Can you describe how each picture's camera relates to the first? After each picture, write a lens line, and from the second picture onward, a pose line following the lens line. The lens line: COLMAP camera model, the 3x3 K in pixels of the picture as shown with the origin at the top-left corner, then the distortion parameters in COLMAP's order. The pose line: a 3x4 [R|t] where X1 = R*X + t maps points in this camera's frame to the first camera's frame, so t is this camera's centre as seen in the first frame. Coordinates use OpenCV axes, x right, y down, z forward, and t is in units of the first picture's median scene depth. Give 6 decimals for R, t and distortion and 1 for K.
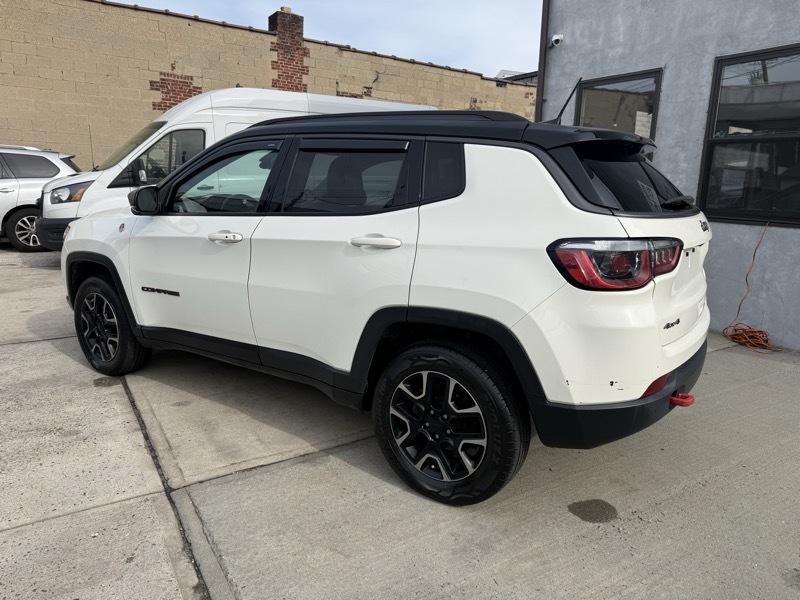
lens RADIAL K [[562.7, 0, 397.7], [0, 562.7, 298.3], [0, 0, 1]] dist [0.028433, -0.035009]
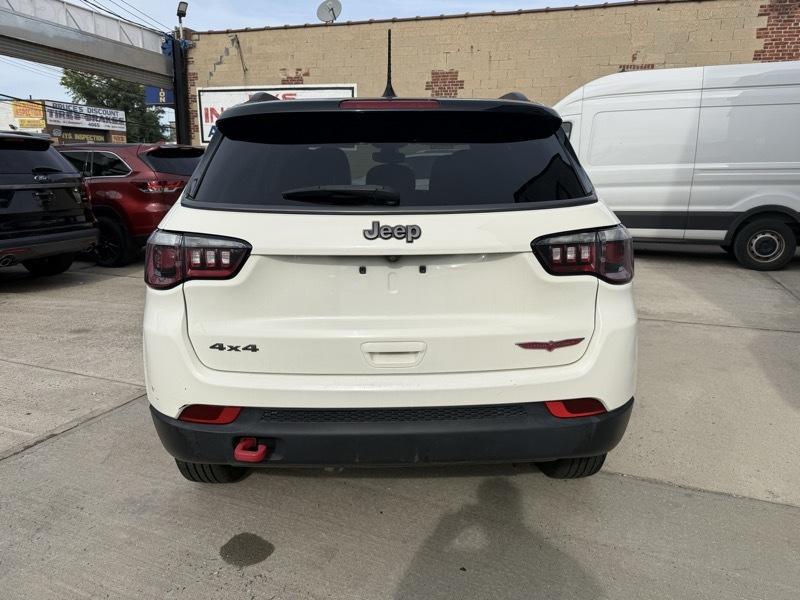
lens RADIAL K [[562.7, 0, 404.2], [0, 562.7, 301.0], [0, 0, 1]] dist [0.028433, -0.035009]
pose [[0.588889, 0.165044, -0.791183, 0.542517], [-0.155197, 0.983802, 0.089710, -0.054838], [0.793174, 0.069960, 0.604964, 0.314807]]
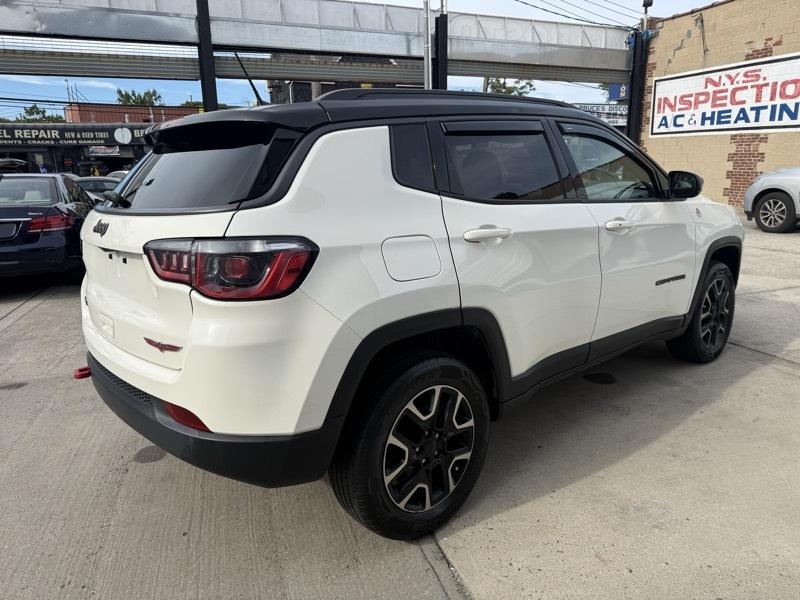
lens RADIAL K [[562.7, 0, 400.1], [0, 562.7, 299.1], [0, 0, 1]] dist [0.028433, -0.035009]
pose [[-0.241222, 0.203936, -0.948800, 0.629790], [-0.173999, 0.952740, 0.249020, -0.157901], [0.954744, 0.225159, -0.194337, 0.810670]]
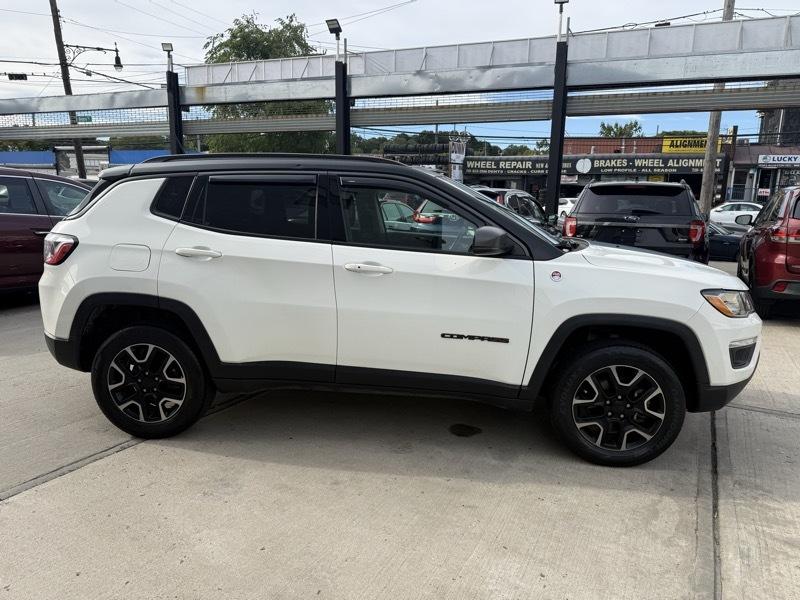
lens RADIAL K [[562.7, 0, 399.2], [0, 562.7, 304.9], [0, 0, 1]] dist [0.028433, -0.035009]
pose [[-0.874836, 0.049703, -0.481863, 0.293335], [-0.137394, 0.928415, 0.345207, -0.305929], [0.464527, 0.368204, -0.805382, 1.423231]]
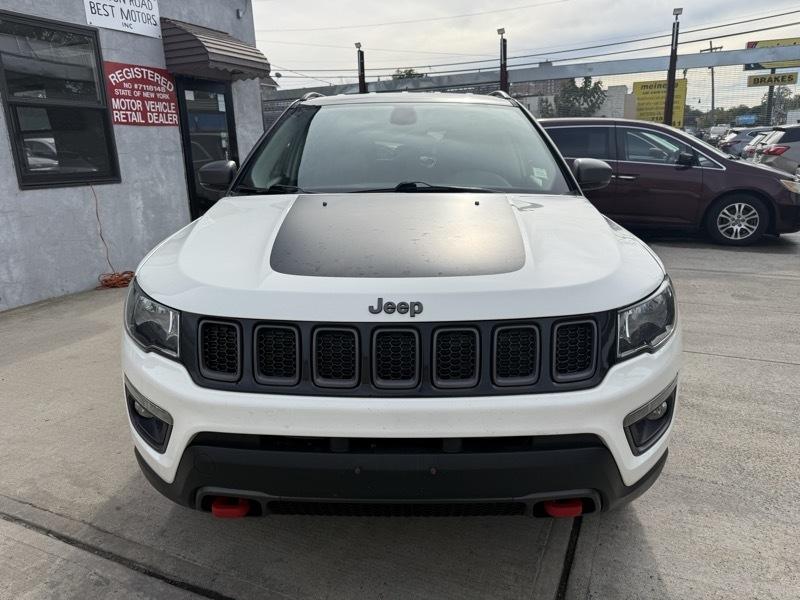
lens RADIAL K [[562.7, 0, 404.9], [0, 562.7, 296.5], [0, 0, 1]] dist [0.028433, -0.035009]
pose [[-0.556622, -0.226502, 0.799292, -0.670962], [0.173193, 0.909338, 0.378297, -0.251454], [-0.812512, 0.349000, -0.466929, 1.121707]]
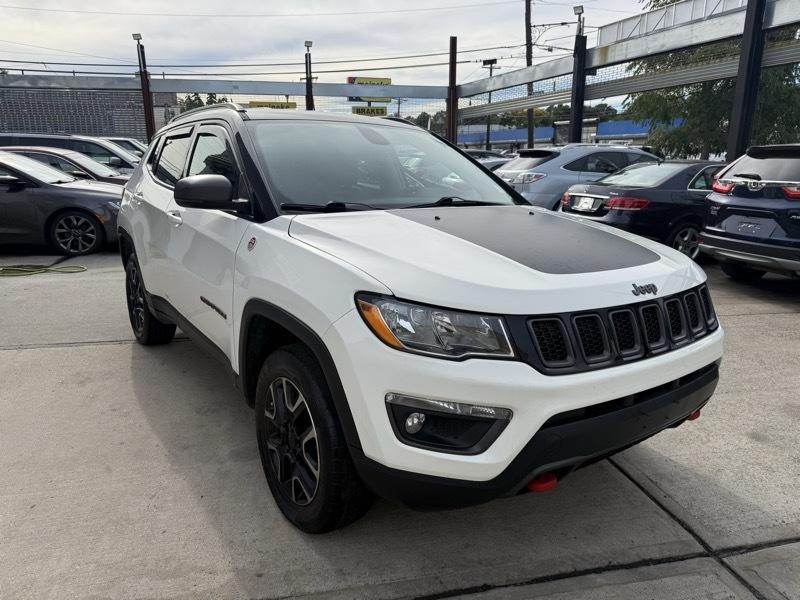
lens RADIAL K [[562.7, 0, 394.7], [0, 562.7, 302.3], [0, 0, 1]] dist [0.028433, -0.035009]
pose [[-0.939605, -0.118647, 0.321038, -0.413015], [0.033548, 0.901549, 0.431375, -0.301551], [-0.340613, 0.416092, -0.843120, 1.373859]]
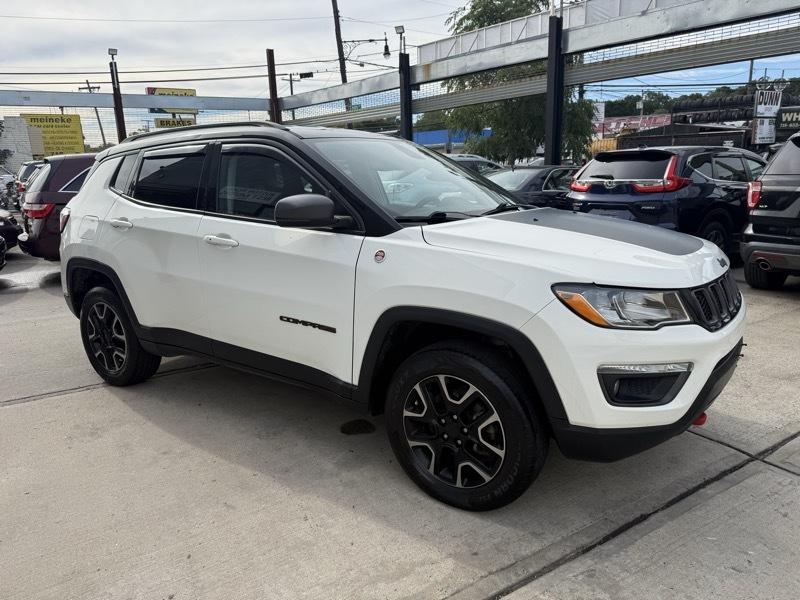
lens RADIAL K [[562.7, 0, 395.7], [0, 562.7, 303.5], [0, 0, 1]] dist [0.028433, -0.035009]
pose [[-0.999989, -0.003843, 0.002655, -0.163574], [-0.002364, 0.906712, 0.421744, -0.317088], [-0.004028, 0.421733, -0.906711, 1.461703]]
